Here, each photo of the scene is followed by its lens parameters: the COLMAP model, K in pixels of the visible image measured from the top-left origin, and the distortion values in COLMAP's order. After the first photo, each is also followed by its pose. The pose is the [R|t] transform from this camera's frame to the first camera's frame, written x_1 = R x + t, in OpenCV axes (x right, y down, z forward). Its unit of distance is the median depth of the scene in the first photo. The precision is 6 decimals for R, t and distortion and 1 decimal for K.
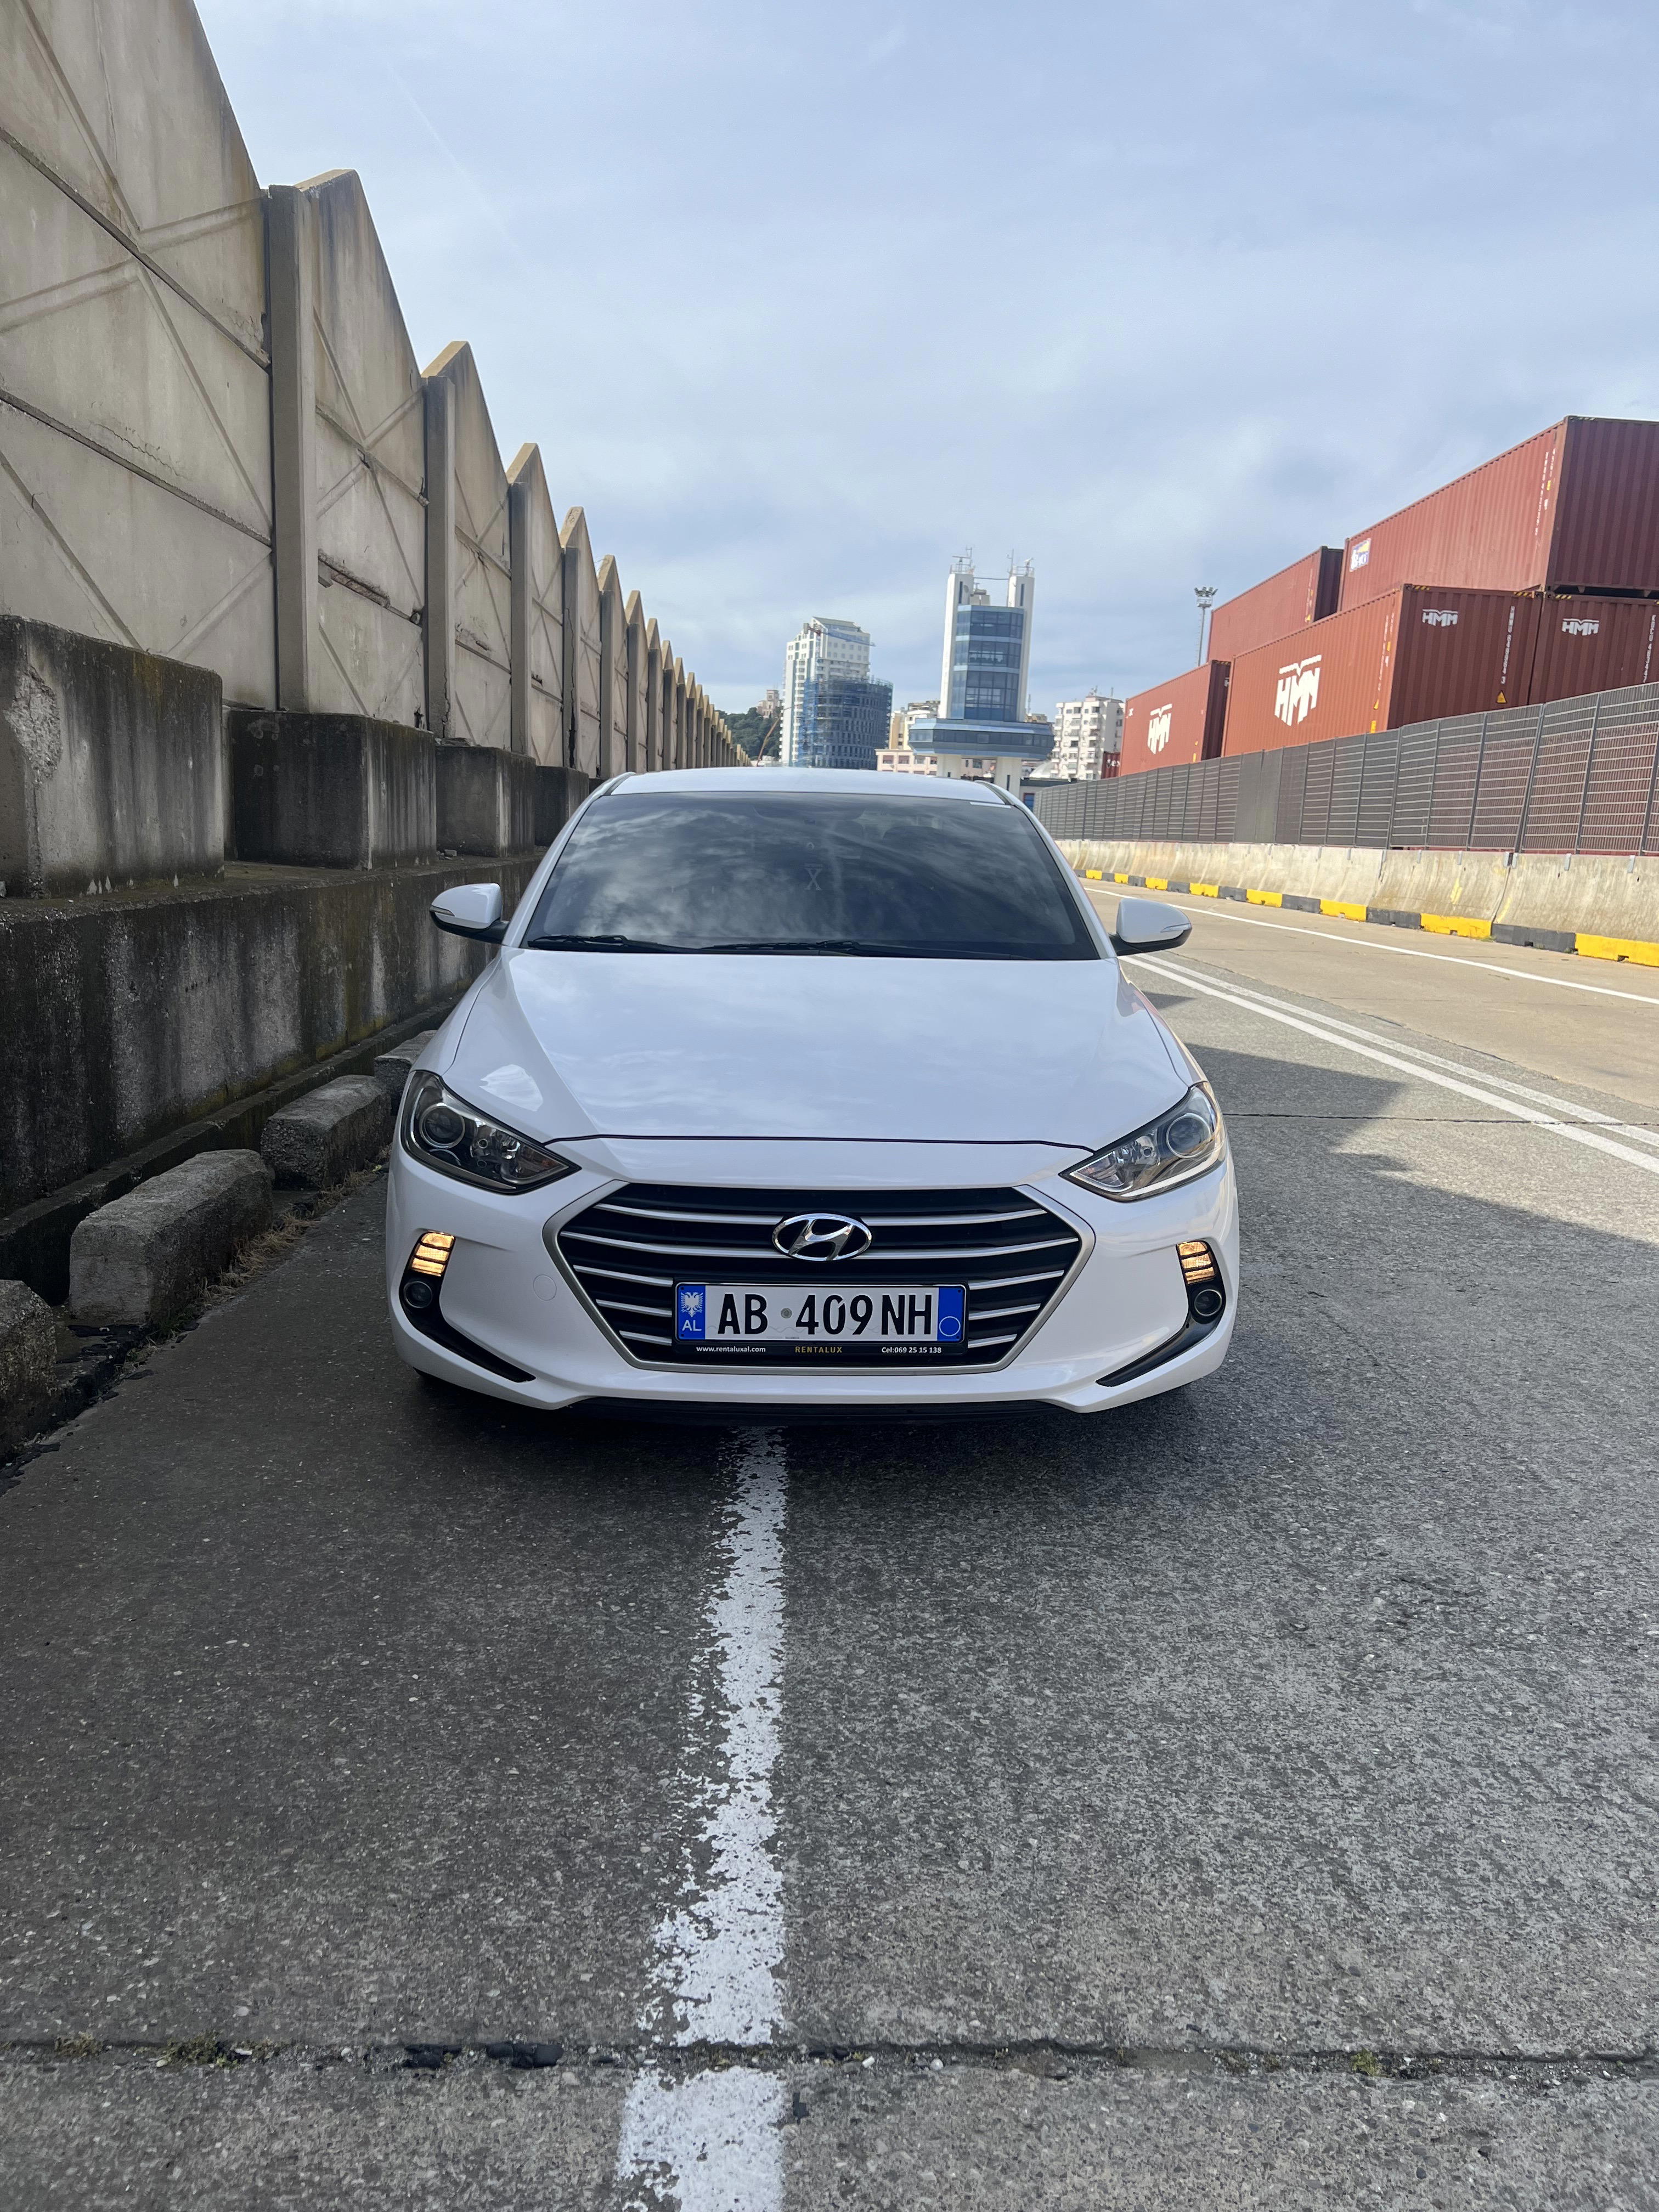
lens RADIAL K [[1639.6, 0, 799.0], [0, 1639.6, 1103.8], [0, 0, 1]] dist [0.079837, -0.112437]
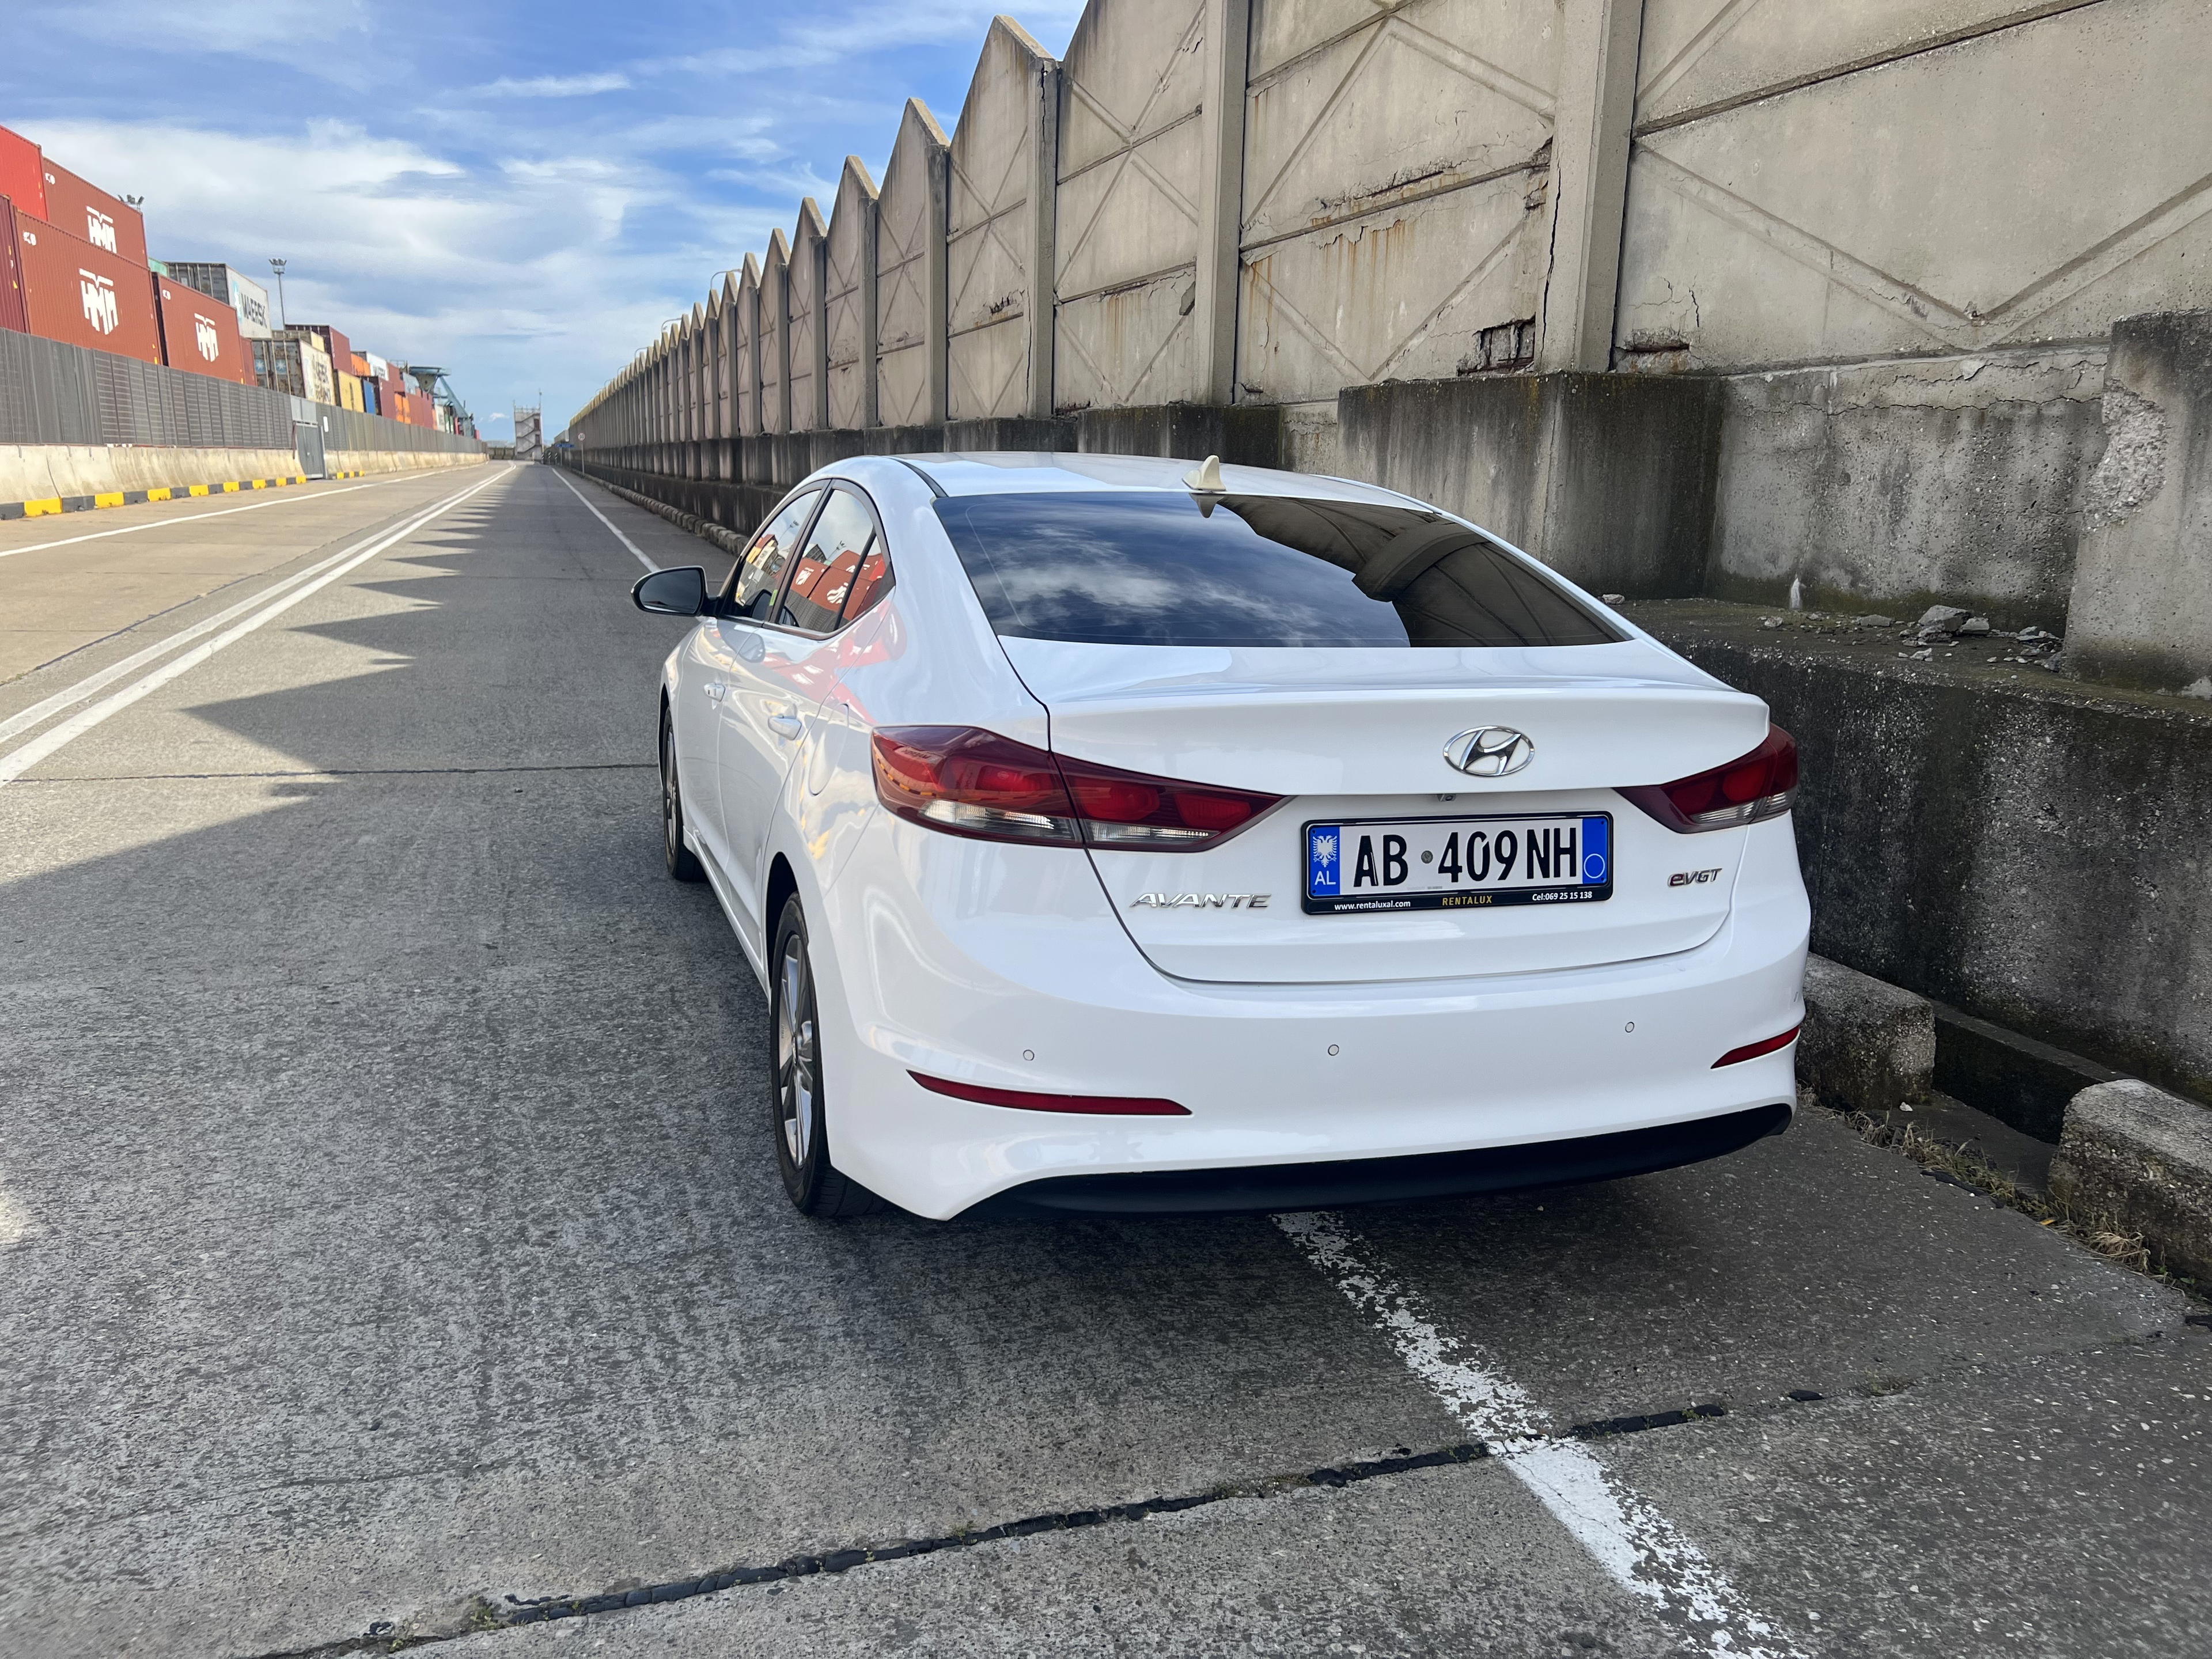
lens RADIAL K [[1664.1, 0, 1099.3], [0, 1664.1, 825.8], [0, 0, 1]] dist [0.047812, -0.056851]
pose [[-0.948861, 0.004837, -0.315656, 0.210087], [-0.110360, 0.931714, 0.346020, -0.265310], [0.295775, 0.363161, -0.883534, 1.492393]]
